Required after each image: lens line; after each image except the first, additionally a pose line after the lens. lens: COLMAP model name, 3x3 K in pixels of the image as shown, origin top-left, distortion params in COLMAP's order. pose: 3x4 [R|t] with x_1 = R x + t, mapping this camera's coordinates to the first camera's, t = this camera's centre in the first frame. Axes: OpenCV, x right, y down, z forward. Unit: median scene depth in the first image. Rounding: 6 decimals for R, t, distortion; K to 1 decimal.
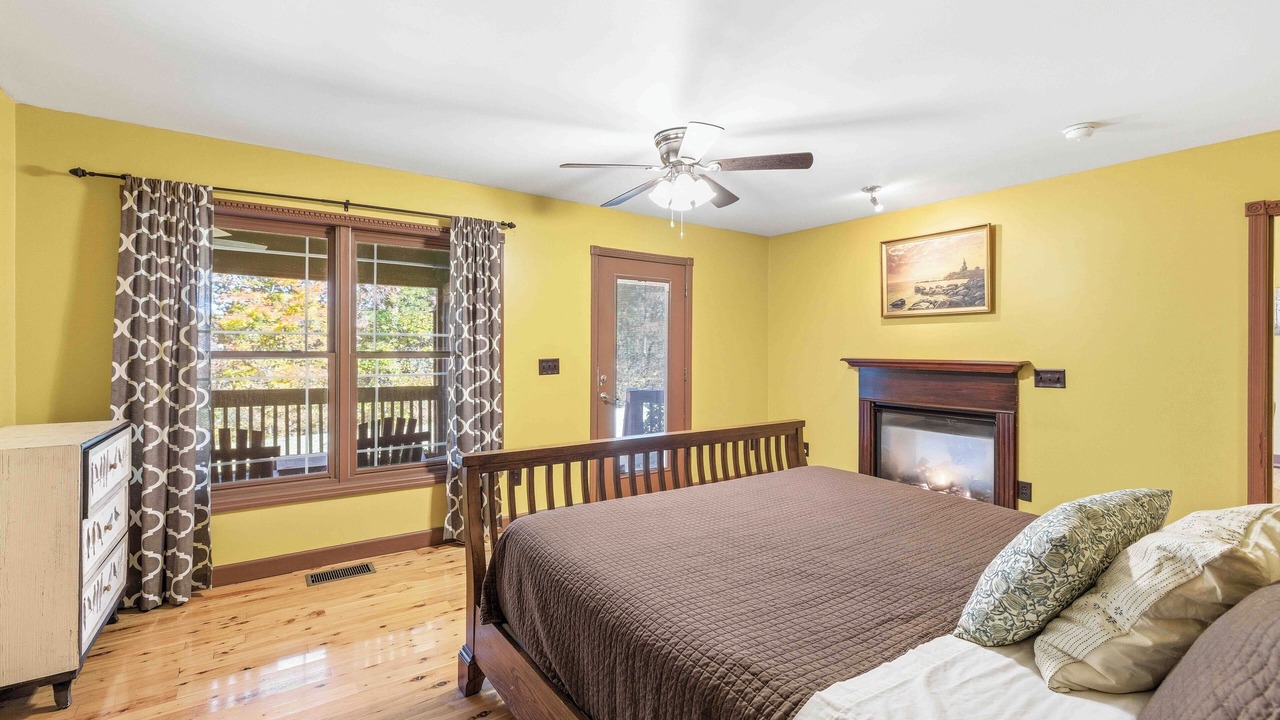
lens RADIAL K [[531.9, 0, 618.6], [0, 531.9, 345.9], [0, 0, 1]] dist [0.000351, 0.000025]
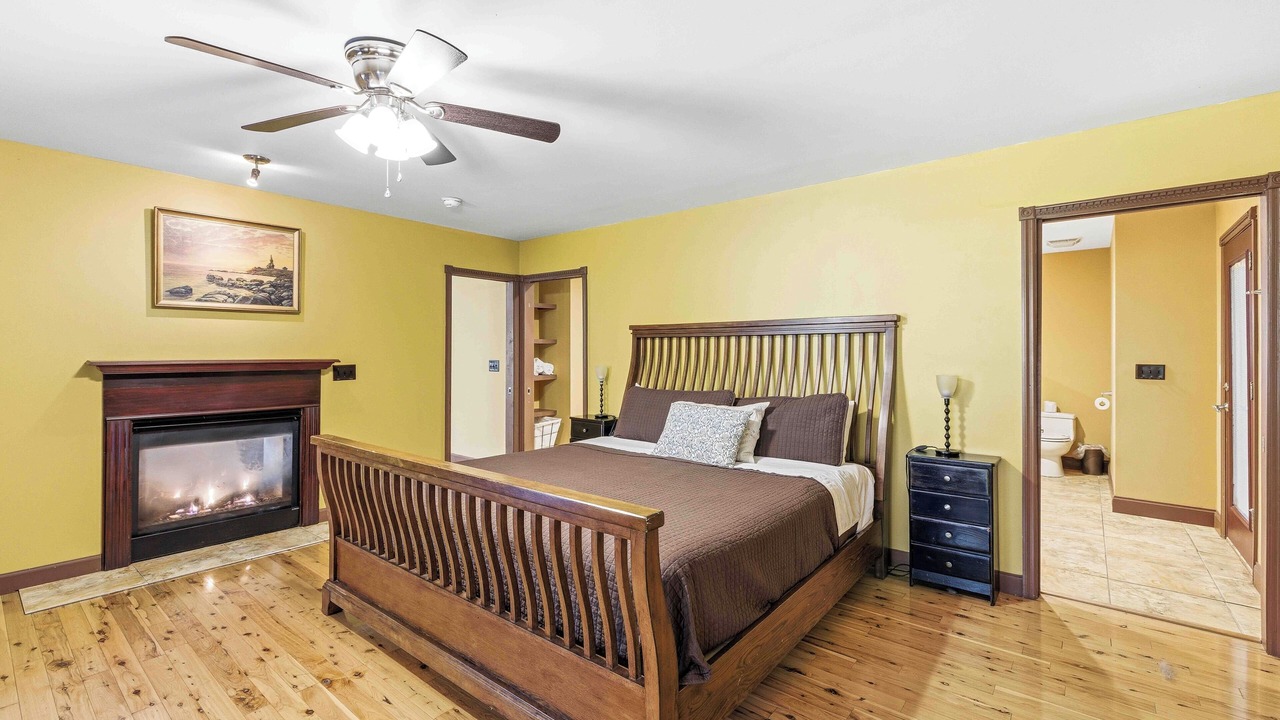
lens RADIAL K [[545.9, 0, 642.1], [0, 545.9, 353.3], [0, 0, 1]] dist [0.001533, 0.000237]
pose [[-0.293418, -0.005941, 0.955966, -0.531454], [-0.003758, 0.999980, 0.005061, 0.008228], [-0.955977, -0.002108, -0.293435, 0.660815]]
